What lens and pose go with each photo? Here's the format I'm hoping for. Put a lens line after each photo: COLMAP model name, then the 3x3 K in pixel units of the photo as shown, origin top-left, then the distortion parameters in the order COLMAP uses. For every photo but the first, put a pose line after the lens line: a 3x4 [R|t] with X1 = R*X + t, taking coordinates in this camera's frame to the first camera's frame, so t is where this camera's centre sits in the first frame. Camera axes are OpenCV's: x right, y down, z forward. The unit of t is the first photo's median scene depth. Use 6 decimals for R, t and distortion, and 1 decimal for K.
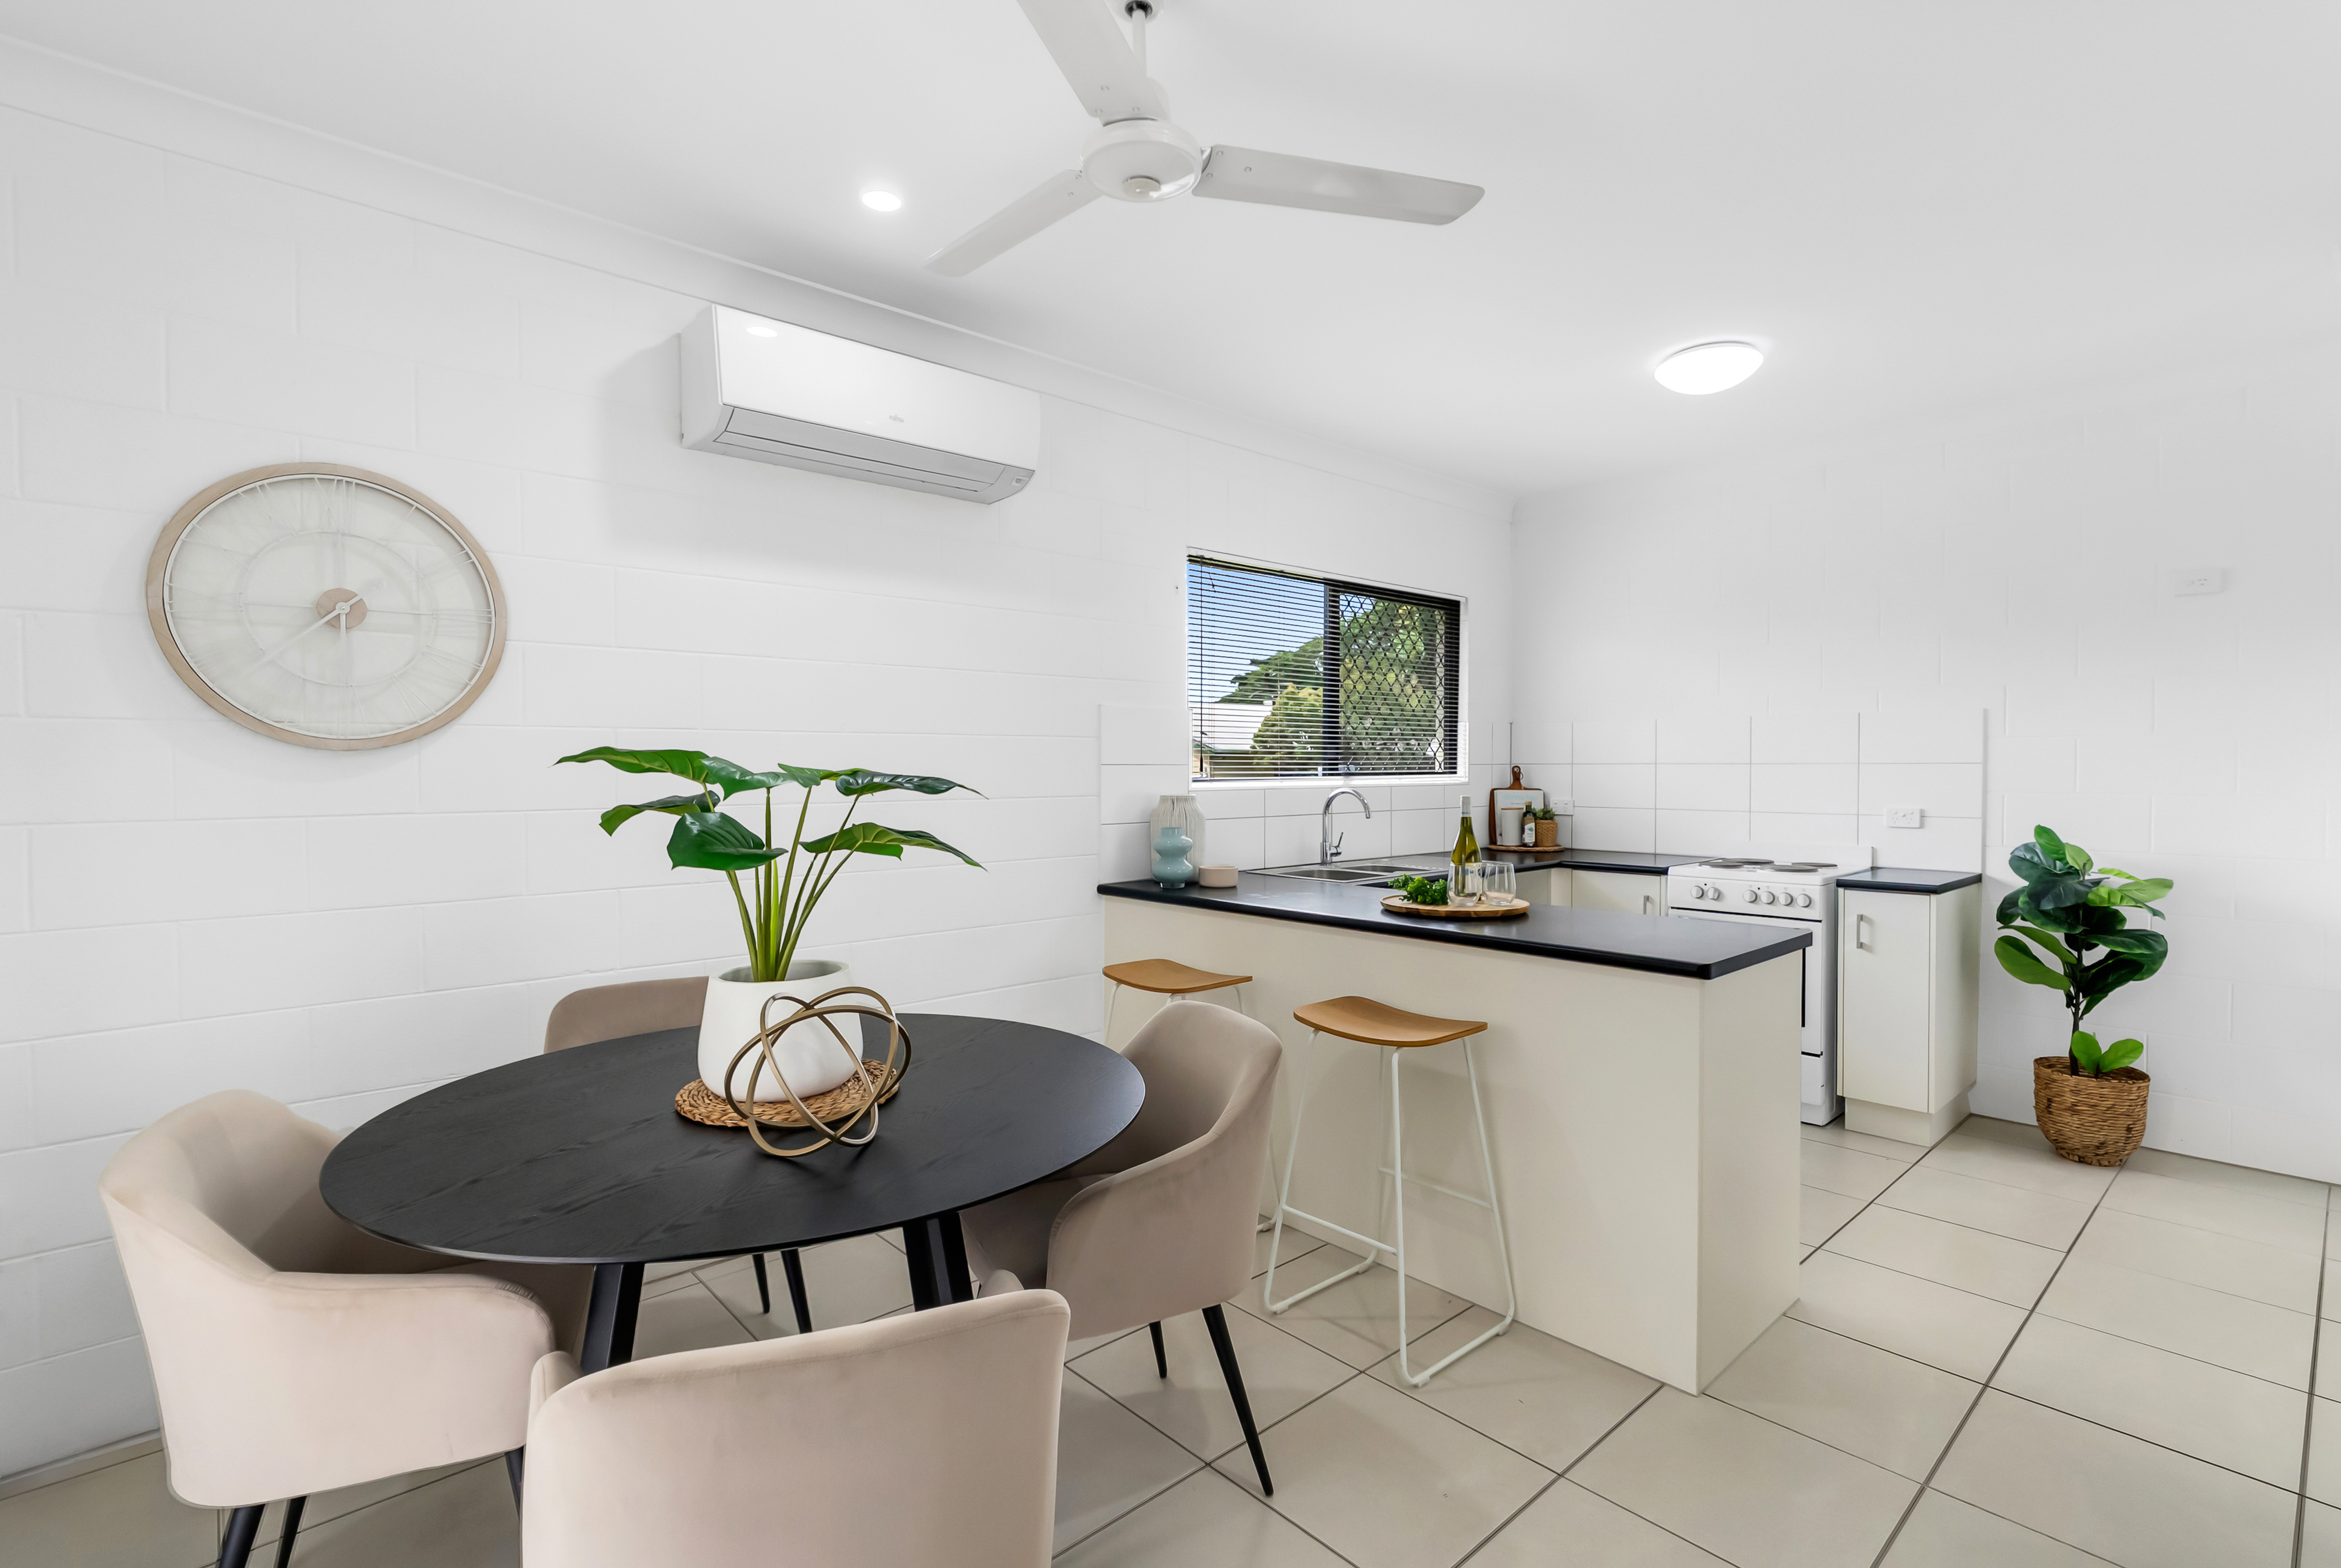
lens RADIAL K [[1095.4, 0, 1201.6], [0, 1095.4, 784.1], [0, 0, 1]] dist [0.023320, 0.000348]
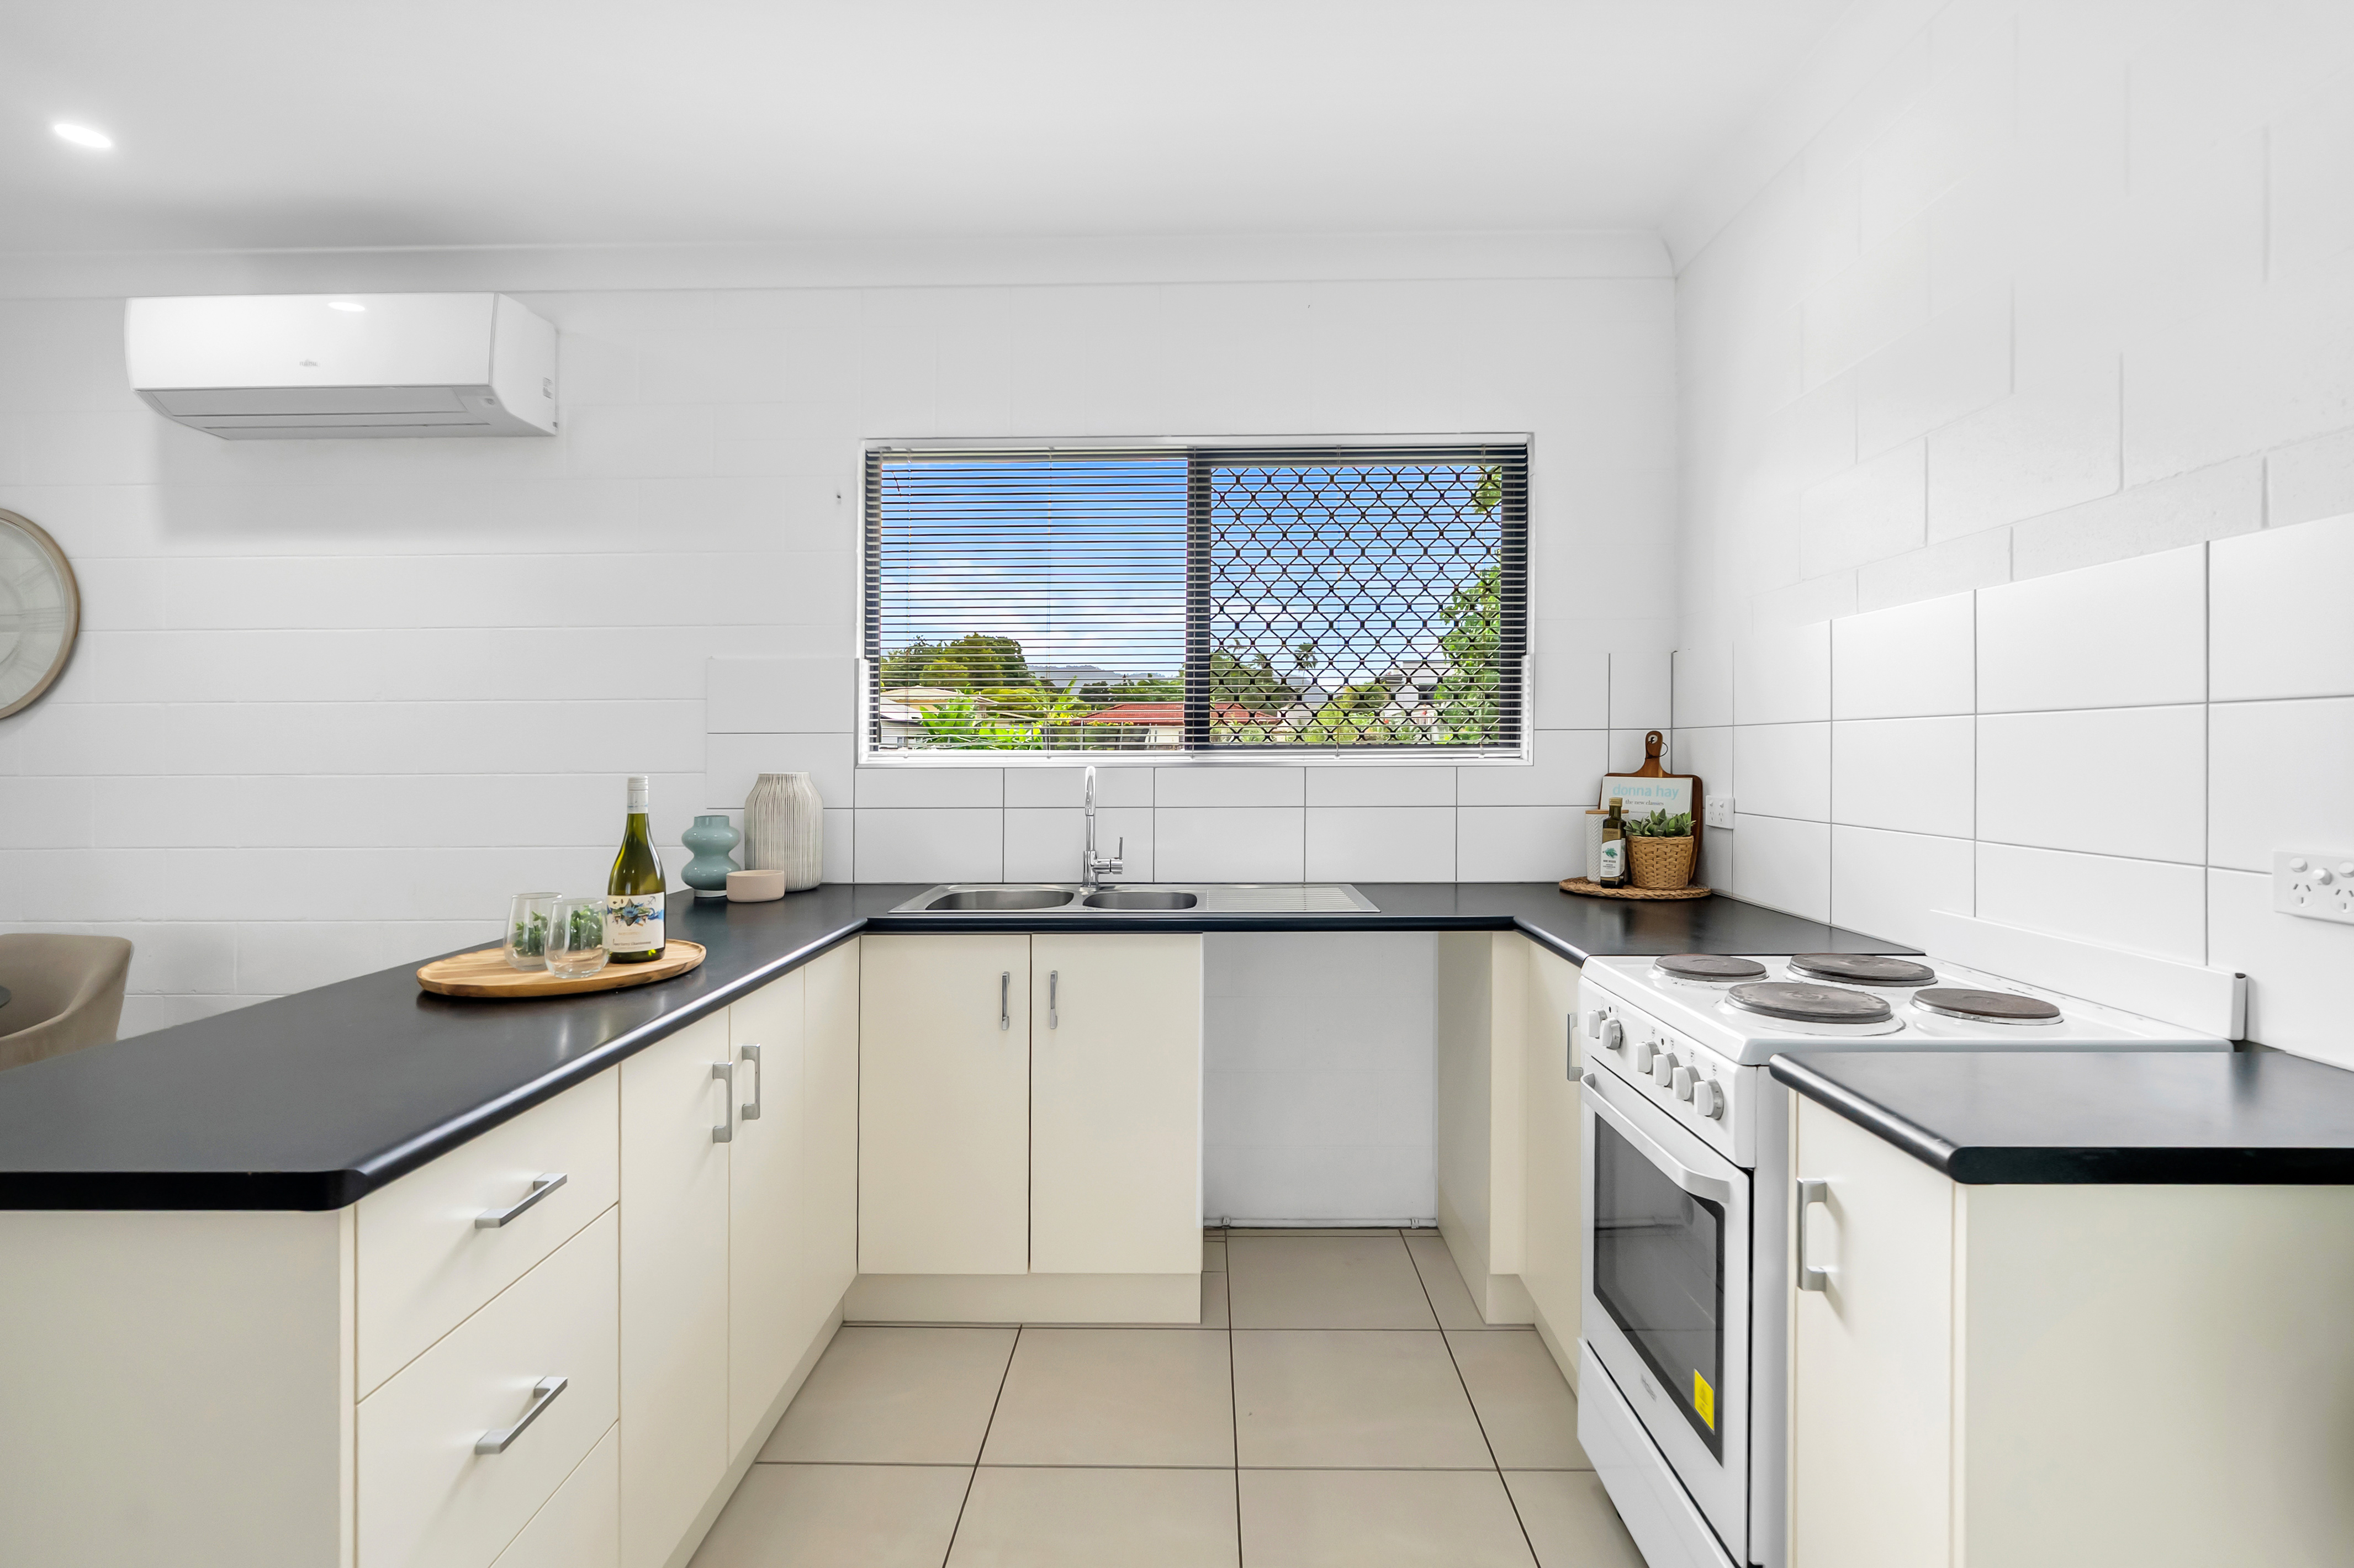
lens RADIAL K [[1084.7, 0, 1166.5], [0, 1084.7, 748.7], [0, 0, 1]] dist [0.002494, 0.000346]
pose [[0.718622, -0.003396, -0.695392, 0.684715], [-0.008721, 0.999865, -0.013895, 0.001277], [0.695346, 0.016050, 0.718496, 0.654433]]
